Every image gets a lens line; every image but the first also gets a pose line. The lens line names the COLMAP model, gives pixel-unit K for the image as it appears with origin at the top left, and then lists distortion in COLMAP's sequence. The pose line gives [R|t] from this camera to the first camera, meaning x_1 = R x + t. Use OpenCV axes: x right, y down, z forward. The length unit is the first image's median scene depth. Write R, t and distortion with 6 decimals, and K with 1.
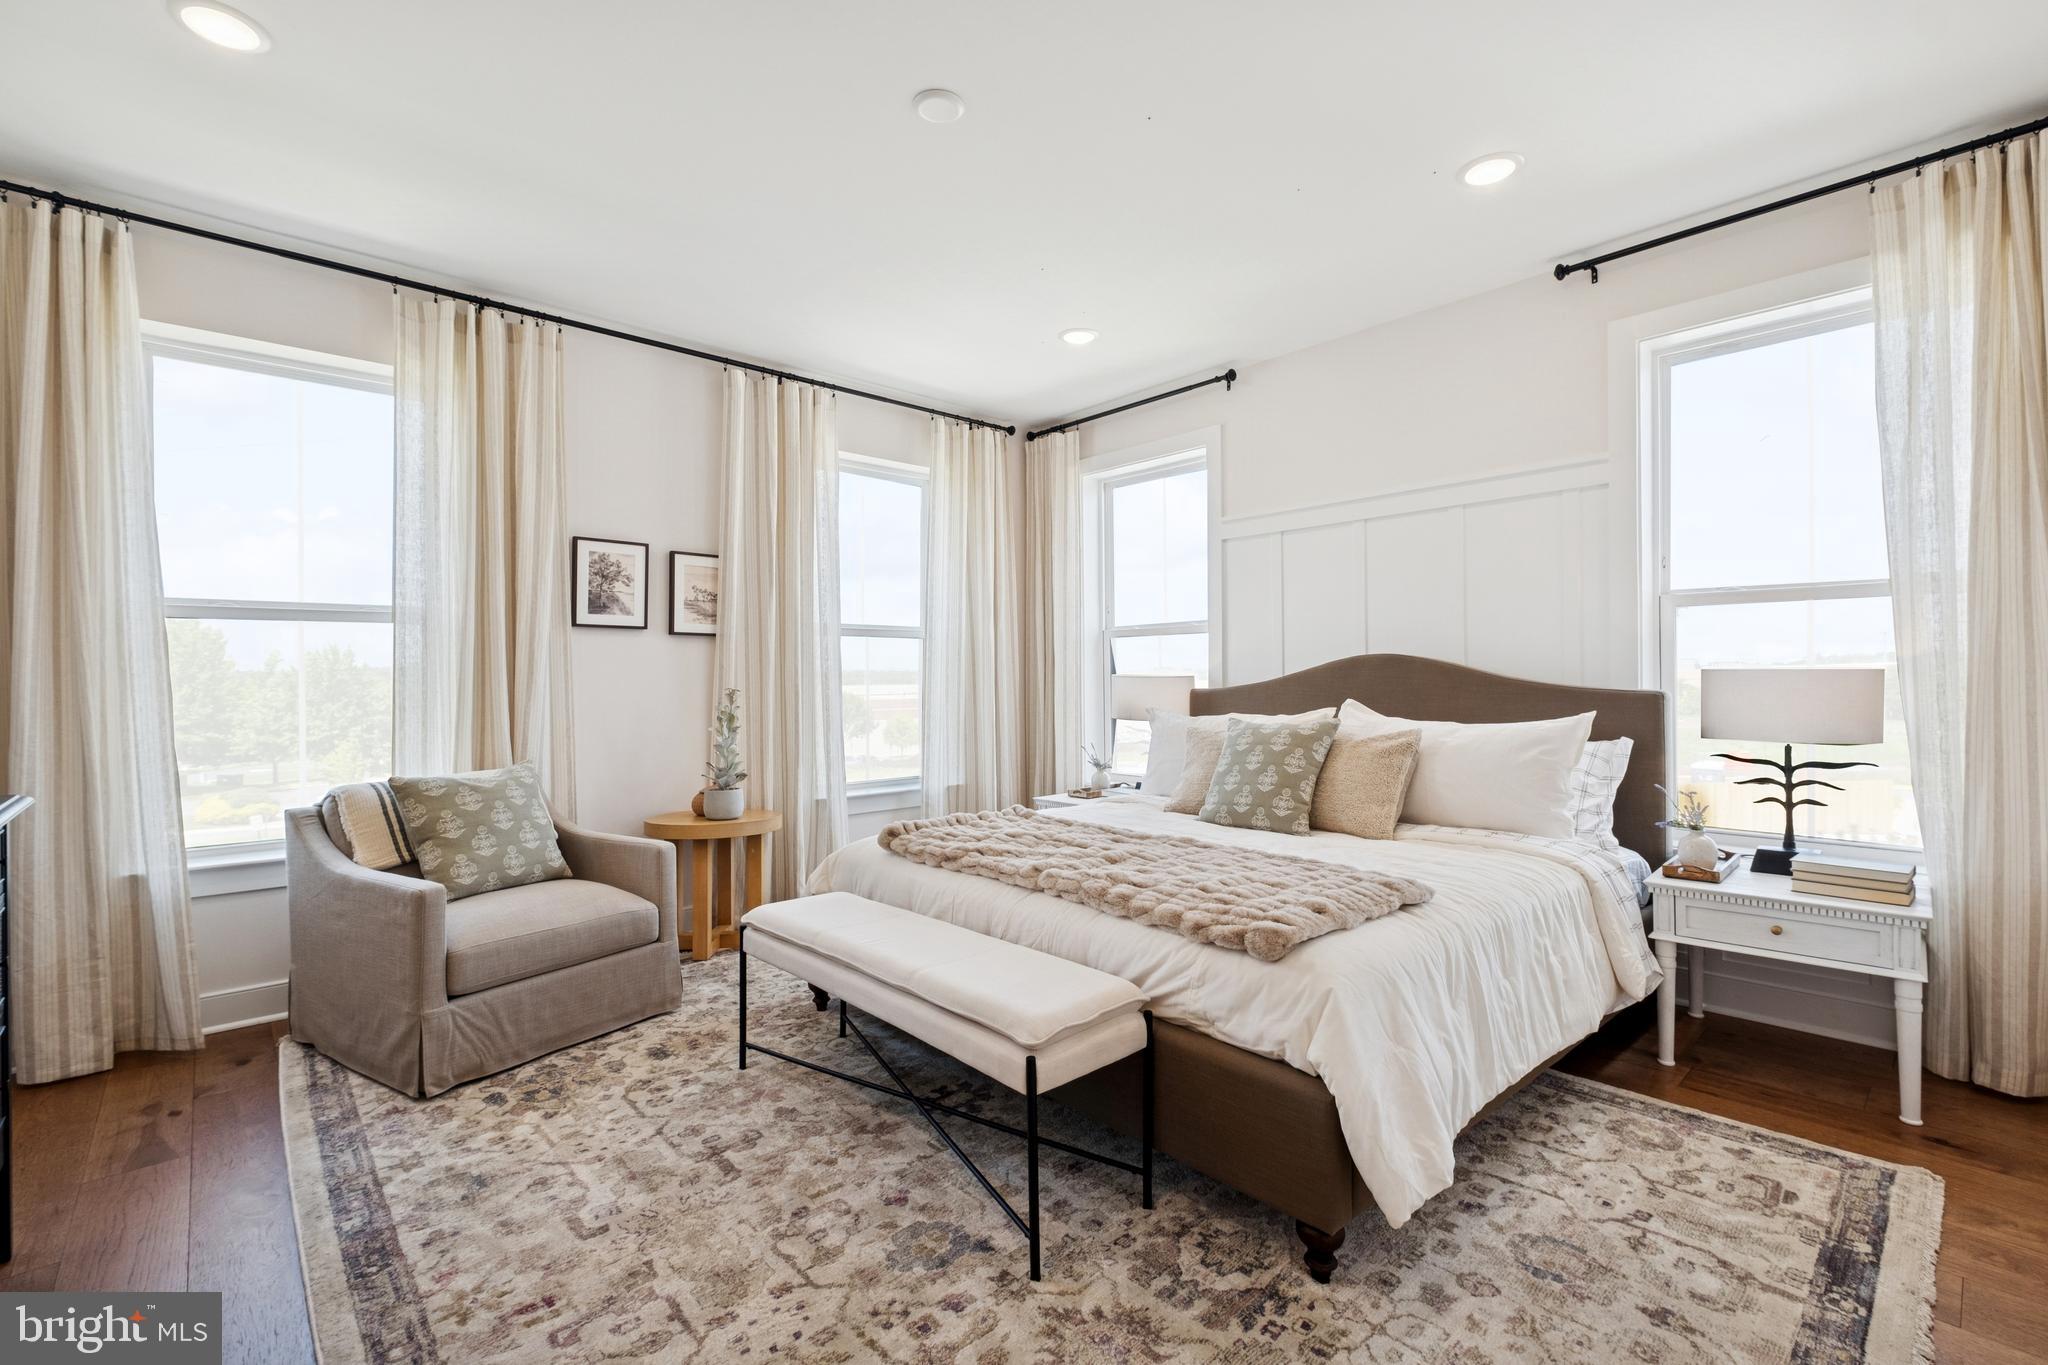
lens RADIAL K [[896.9, 0, 1007.7], [0, 896.9, 679.3], [0, 0, 1]] dist [-0.004526, -0.001225]
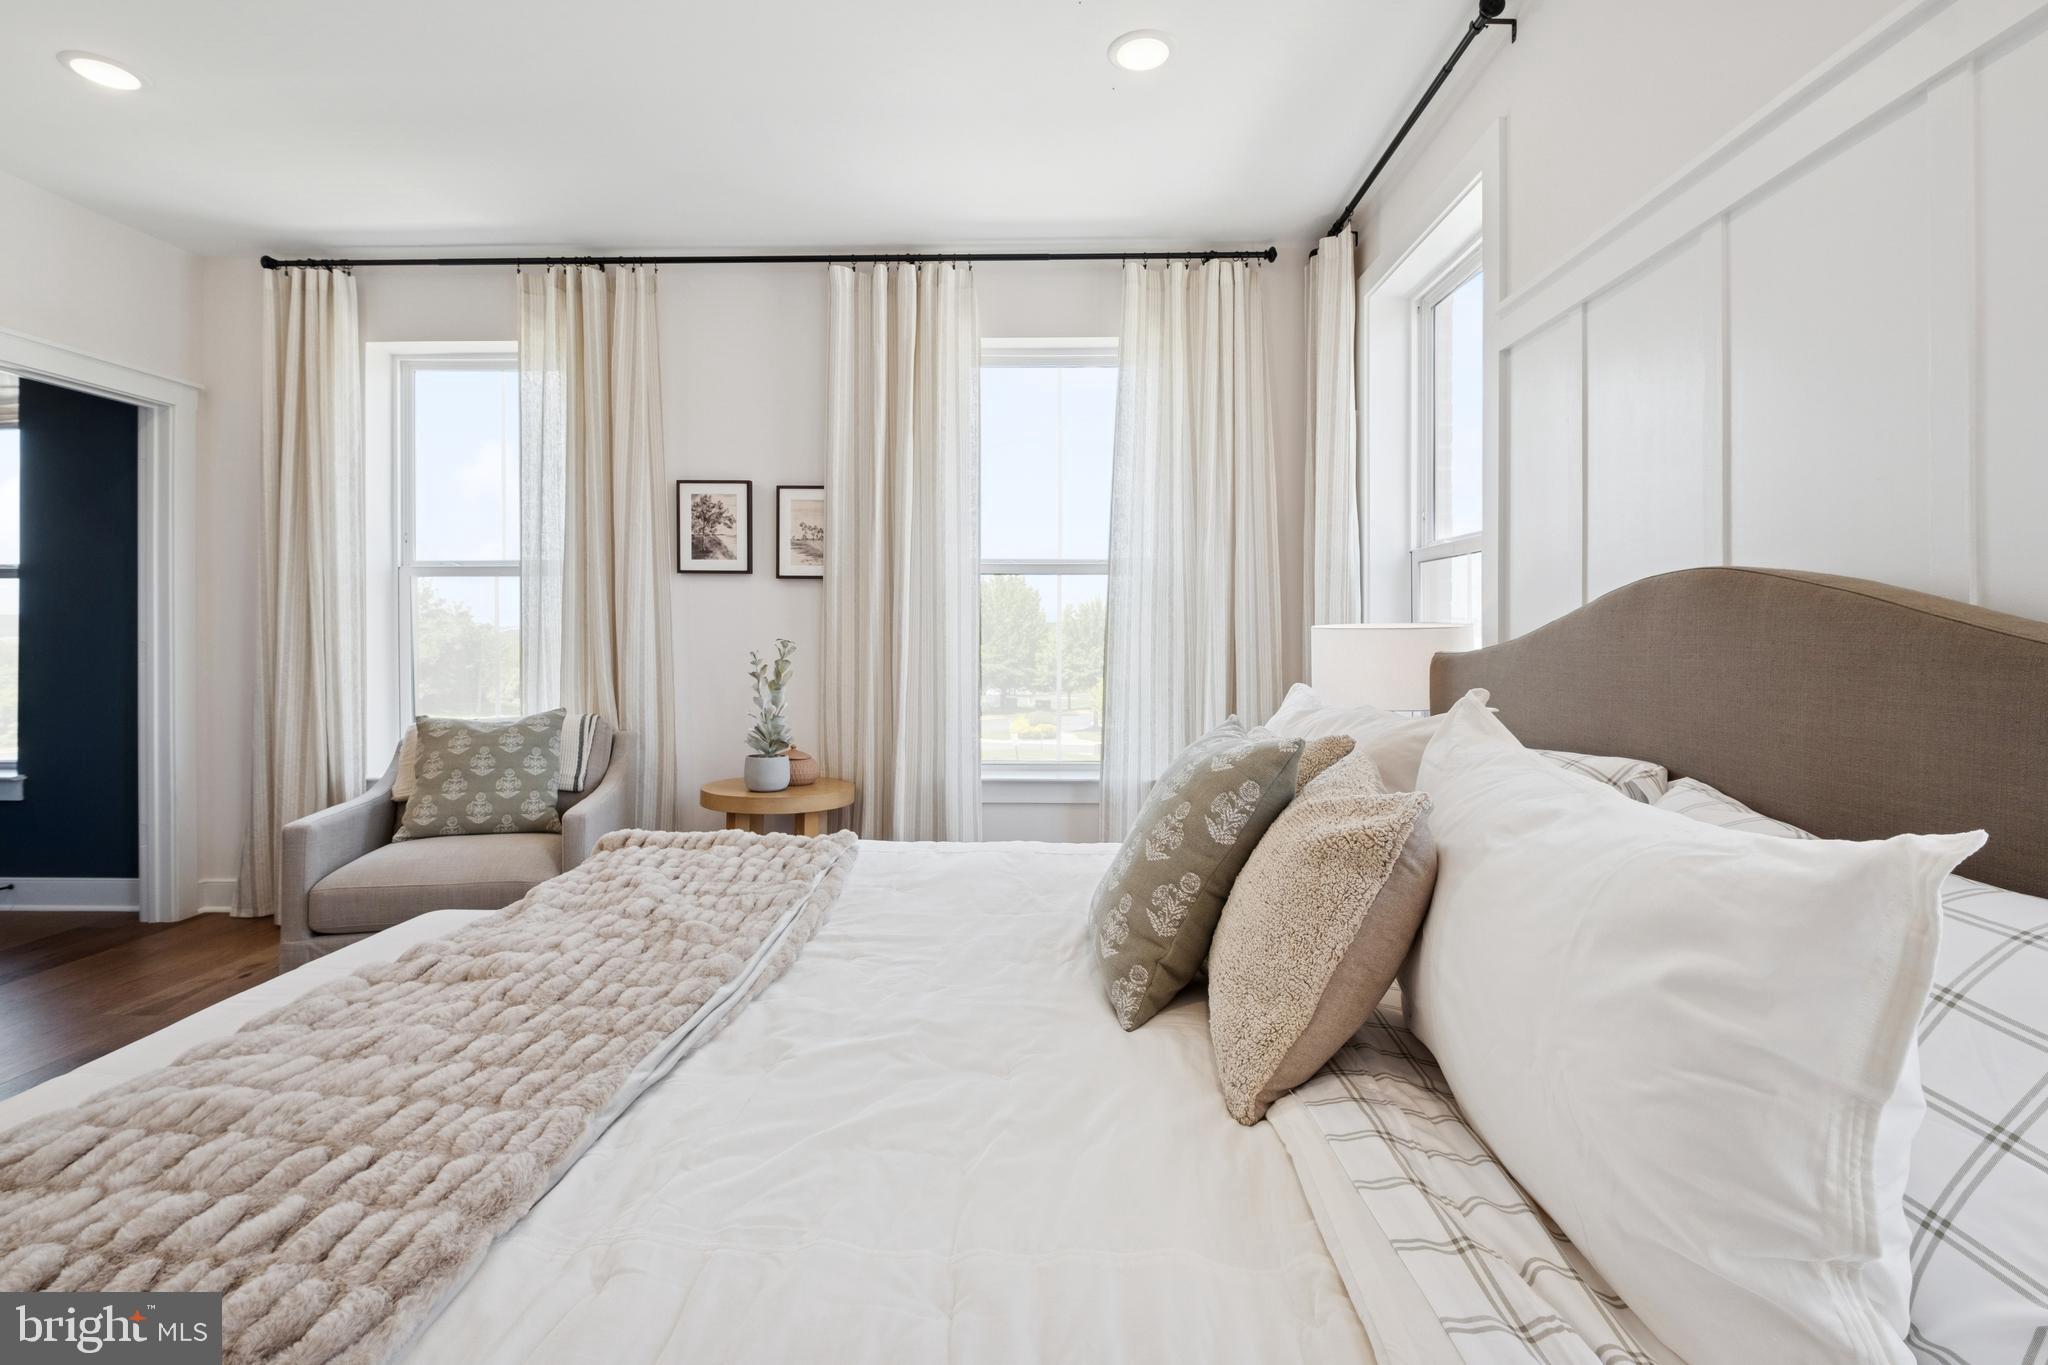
lens RADIAL K [[896.9, 0, 1072.6], [0, 896.9, 637.4], [0, 0, 1]] dist [-0.004526, -0.001225]
pose [[0.730891, 0.011152, -0.682403, 0.483366], [-0.005023, 0.999927, 0.010961, -0.001942], [0.682475, -0.004584, 0.730894, 0.569147]]
